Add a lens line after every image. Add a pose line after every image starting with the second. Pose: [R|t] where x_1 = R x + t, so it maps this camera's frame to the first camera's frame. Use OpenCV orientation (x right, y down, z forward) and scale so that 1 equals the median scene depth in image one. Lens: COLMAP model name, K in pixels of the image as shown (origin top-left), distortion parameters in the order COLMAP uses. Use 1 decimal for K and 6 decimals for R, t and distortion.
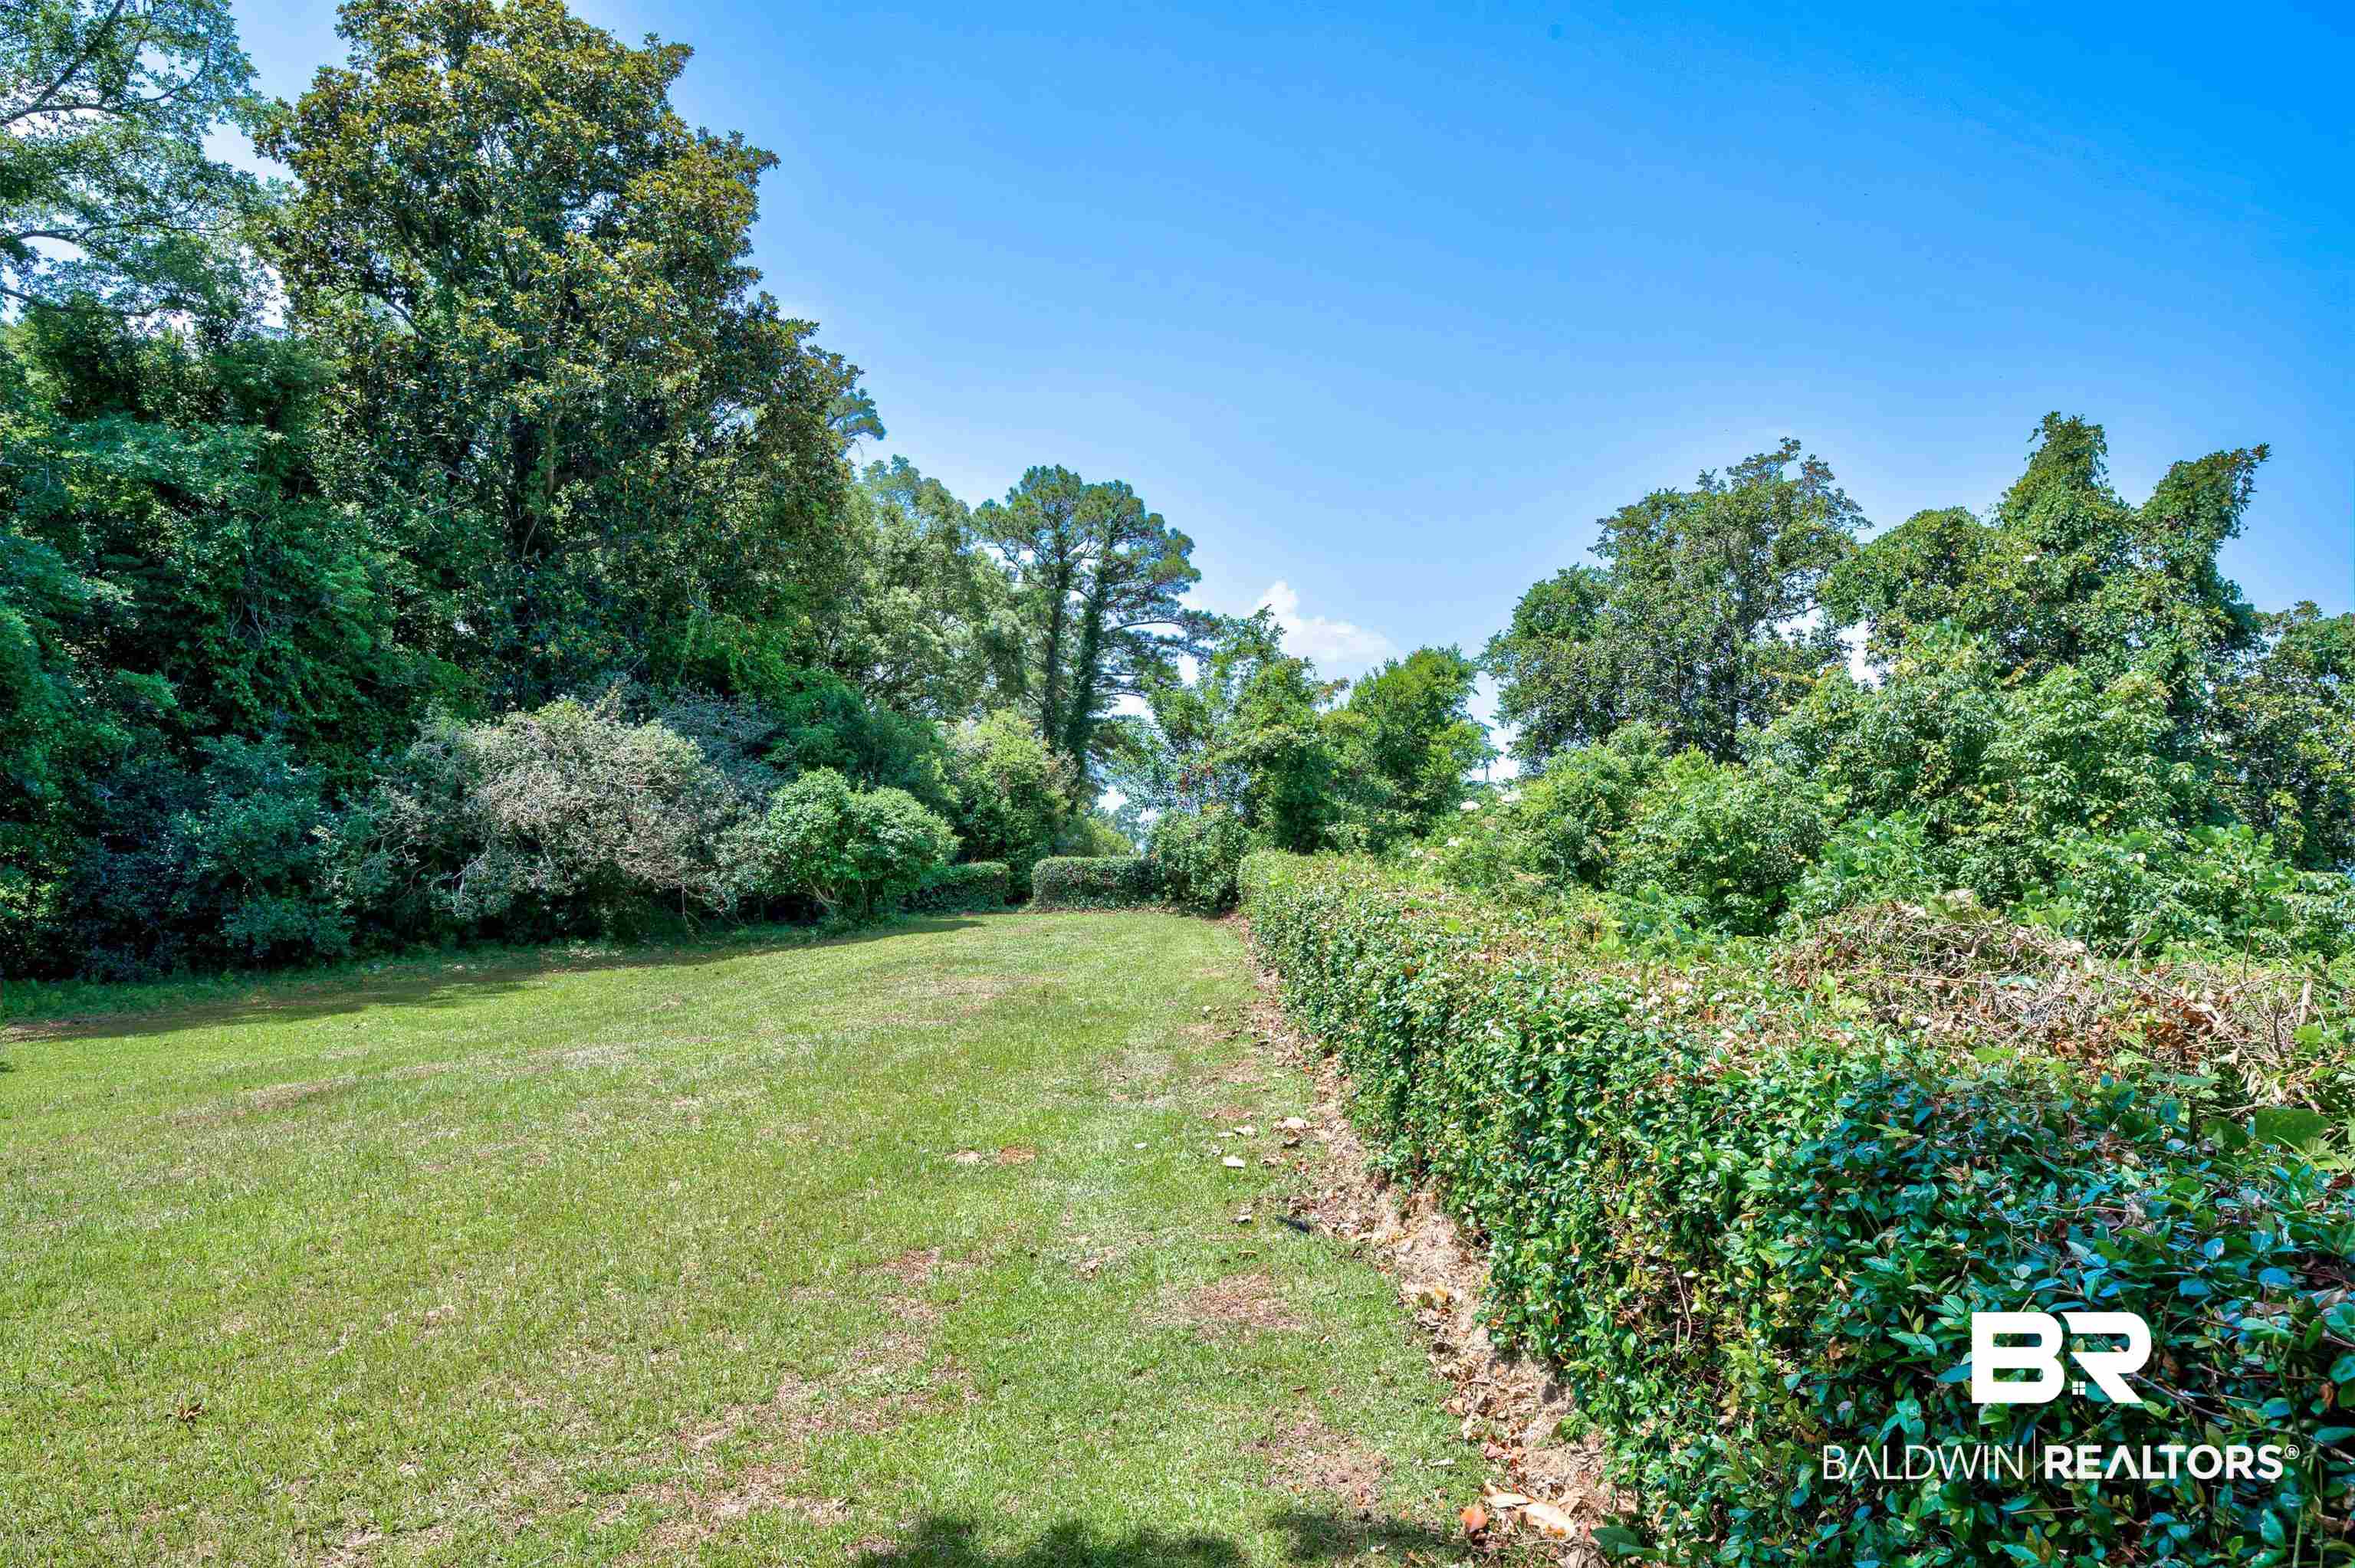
lens RADIAL K [[1538.3, 0, 1179.4], [0, 1538.3, 789.0], [0, 0, 1]] dist [0.003883, 0.001650]
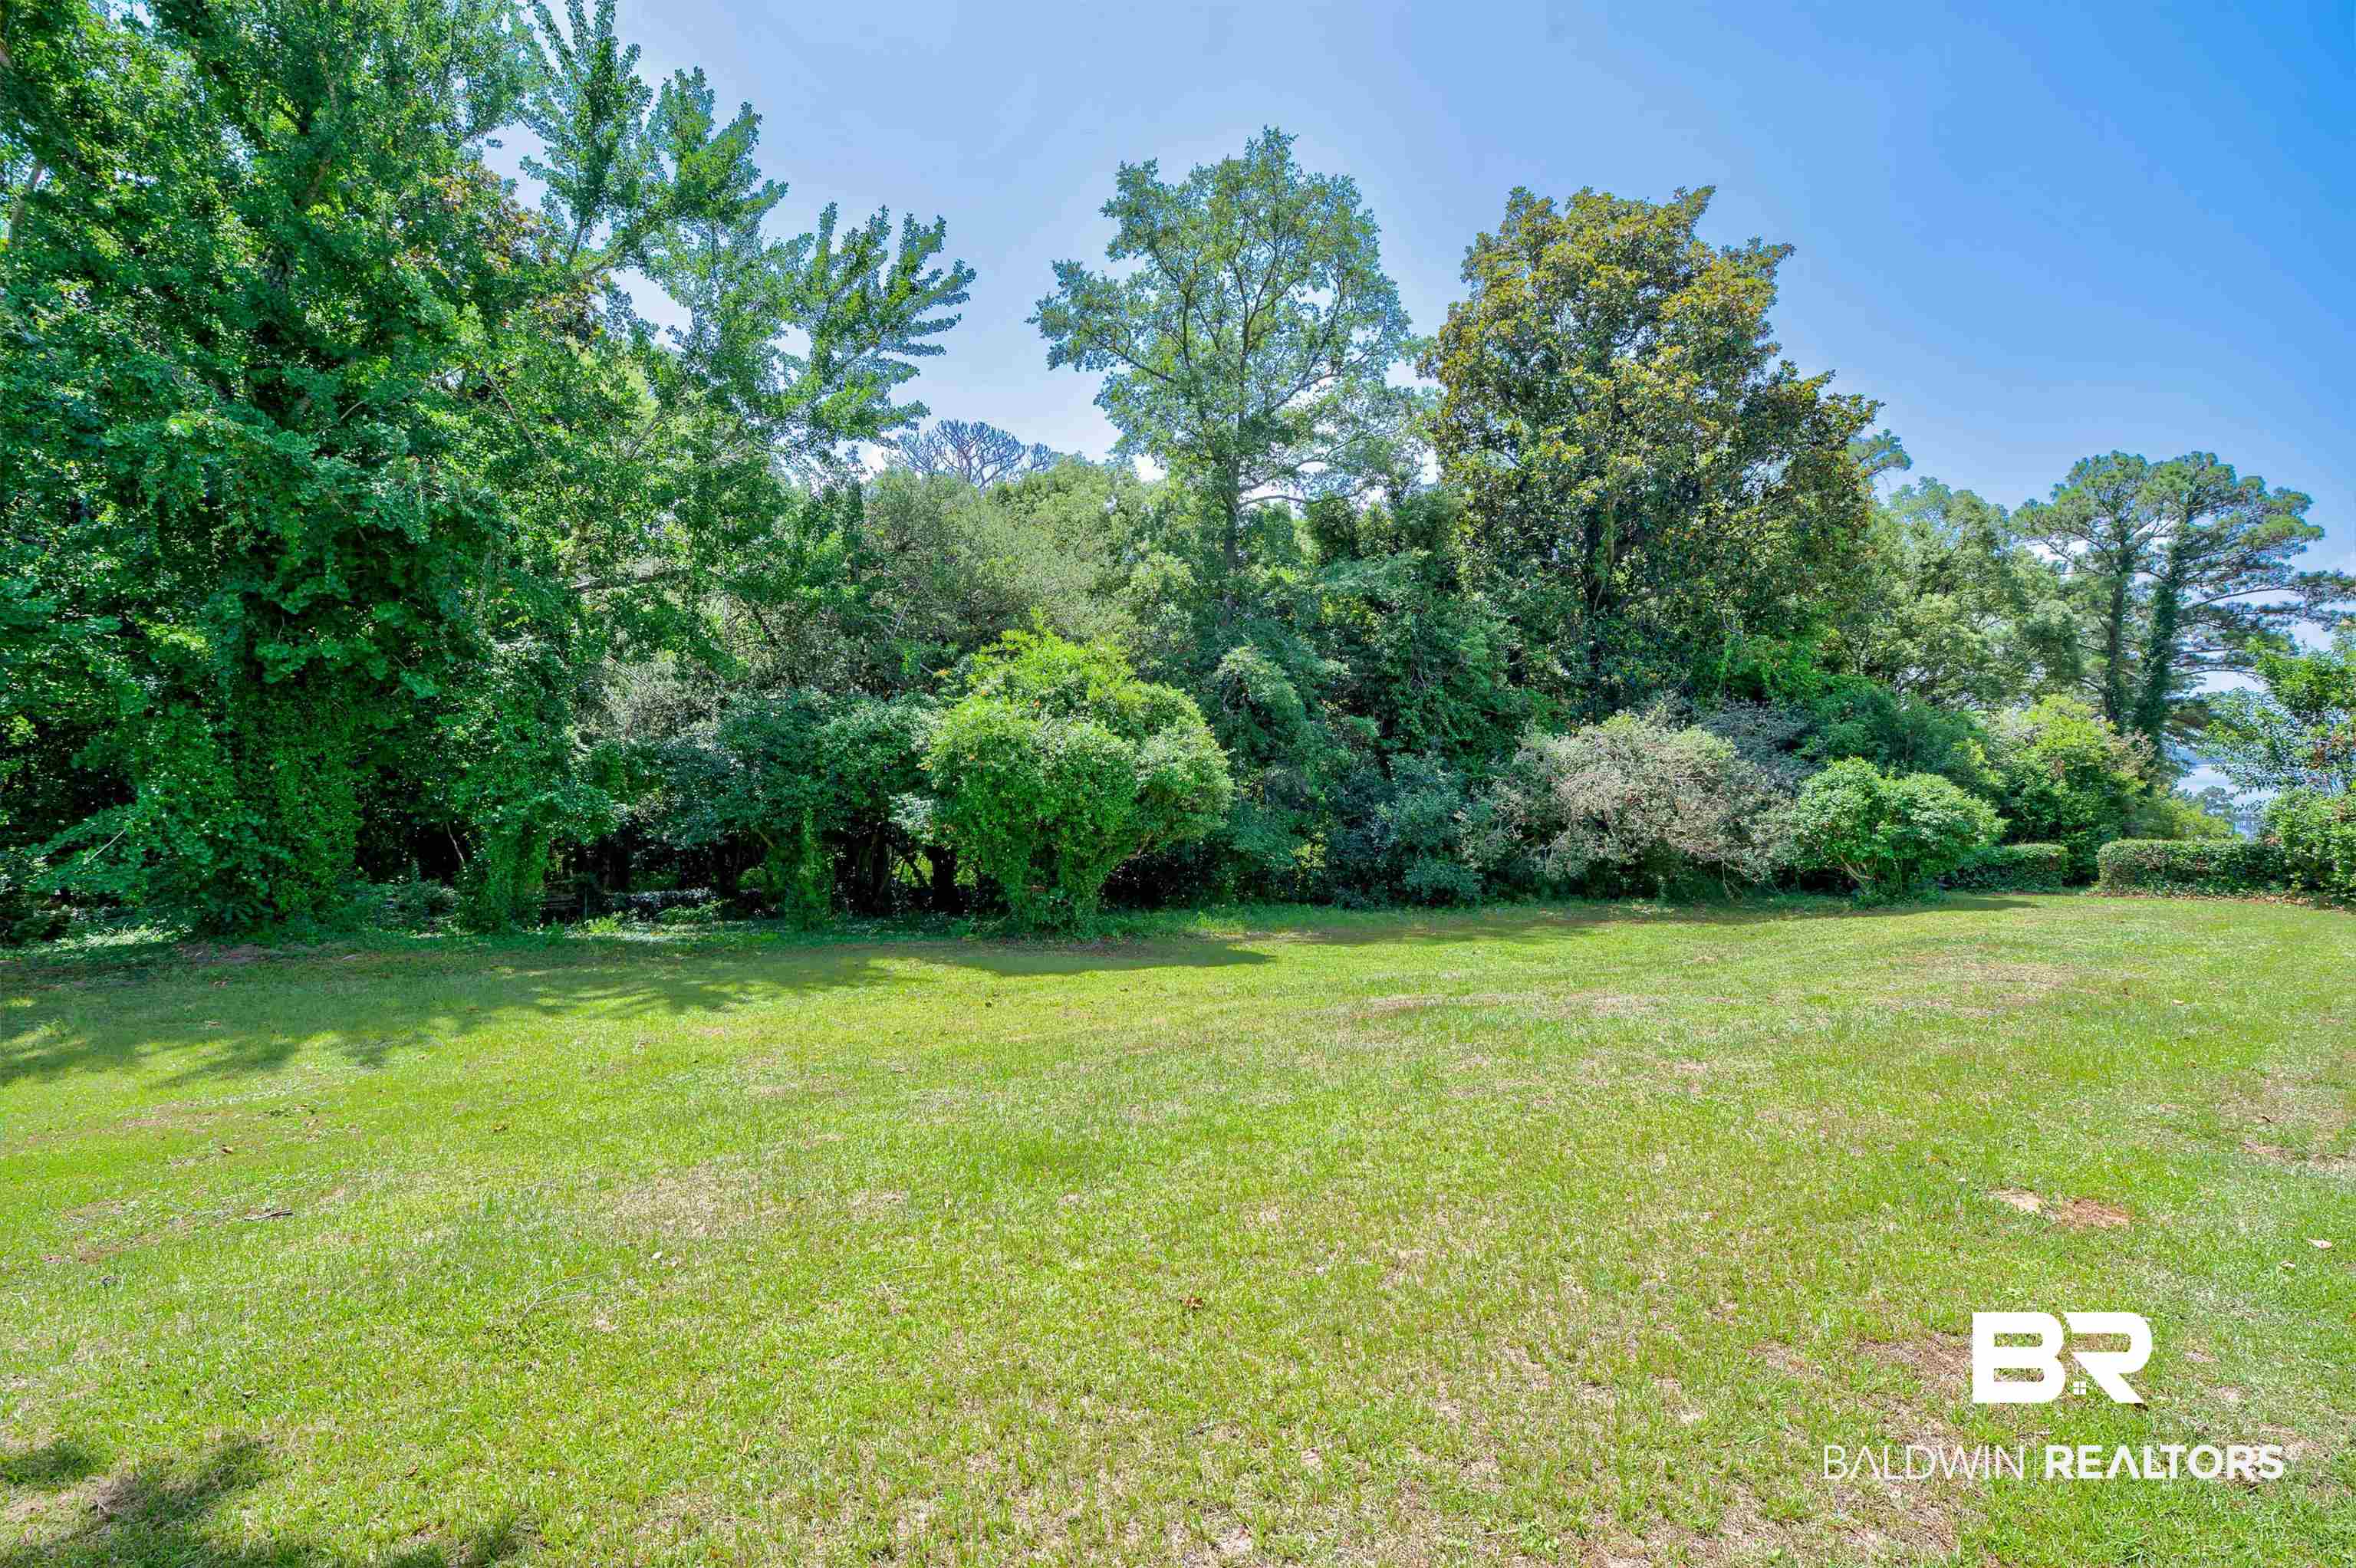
lens RADIAL K [[1021.4, 0, 1184.1], [0, 1021.4, 788.6], [0, 0, 1]] dist [-0.011704, -0.002825]
pose [[0.679301, -0.021726, -0.733538, -0.017849], [0.022287, 0.999711, -0.008970, 0.004317], [0.733521, -0.010255, 0.679589, 0.131056]]
